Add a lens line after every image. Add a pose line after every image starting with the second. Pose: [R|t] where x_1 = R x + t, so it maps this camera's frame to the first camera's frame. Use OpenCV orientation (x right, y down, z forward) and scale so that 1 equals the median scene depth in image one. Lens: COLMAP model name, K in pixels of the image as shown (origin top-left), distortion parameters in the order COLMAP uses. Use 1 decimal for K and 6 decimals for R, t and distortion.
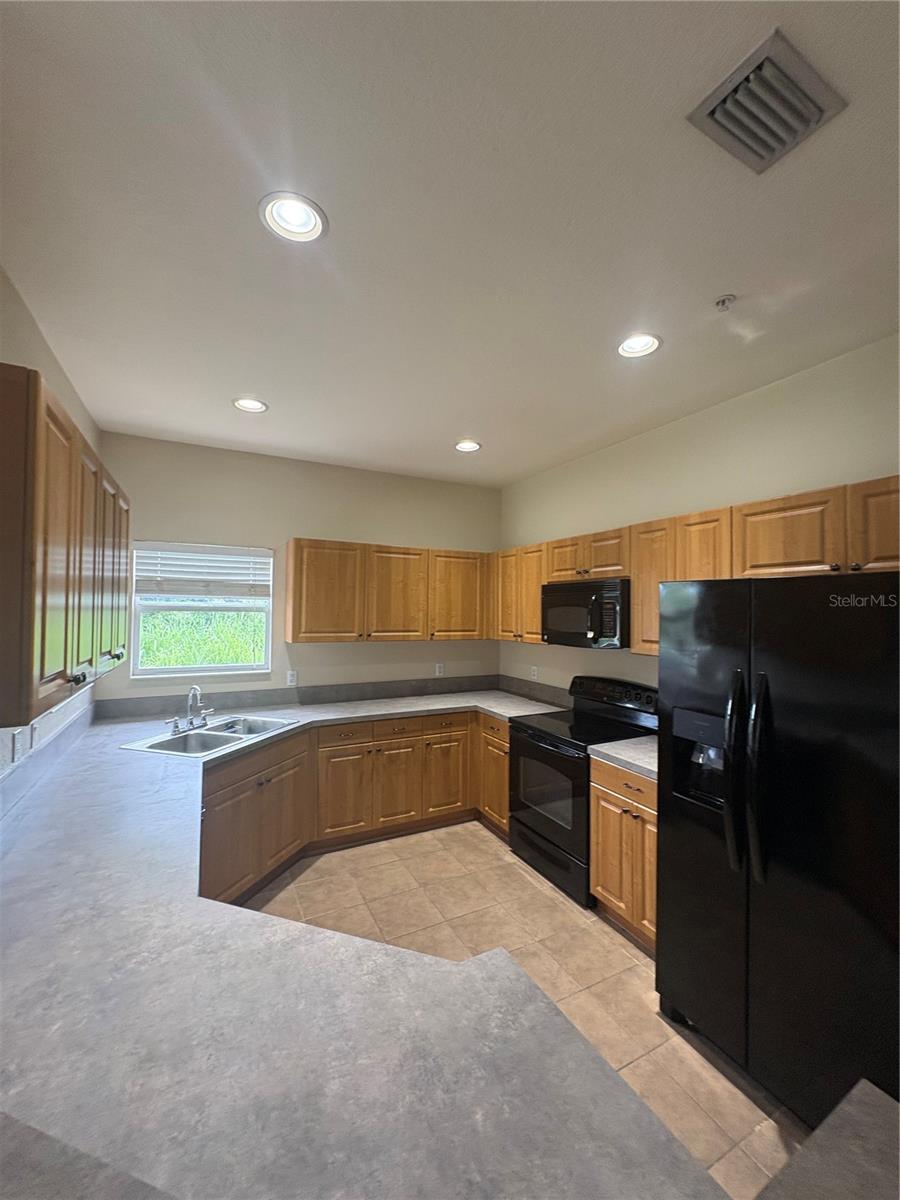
lens RADIAL K [[481.6, 0, 452.8], [0, 481.6, 596.6], [0, 0, 1]] dist [0.000122, -0.000180]
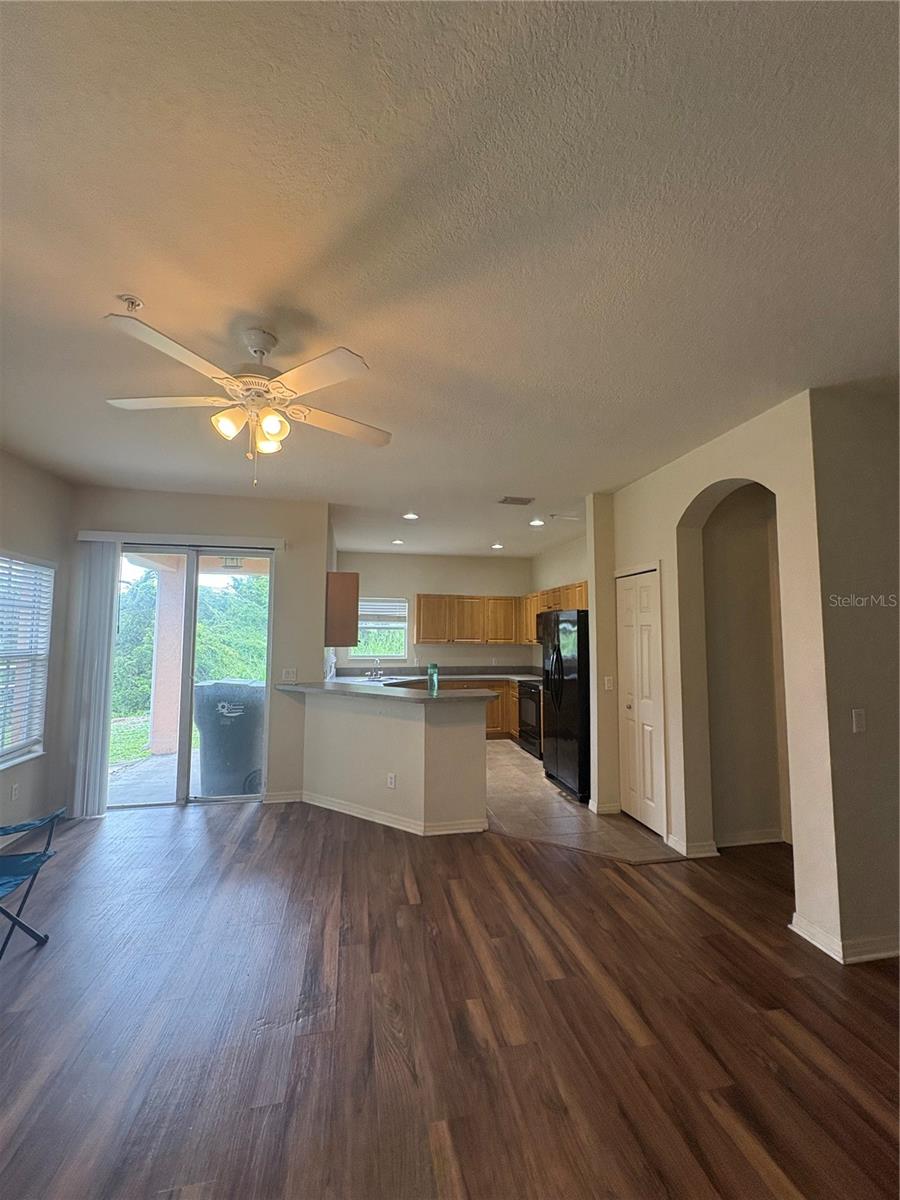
lens RADIAL K [[481.6, 0, 449.3], [0, 481.6, 600.0], [0, 0, 1]] dist [0.000122, -0.000180]
pose [[0.960057, -0.026512, -0.278544, 0.359128], [0.012013, 0.998489, -0.053630, 0.018693], [0.279545, 0.048142, 0.958925, -0.896019]]
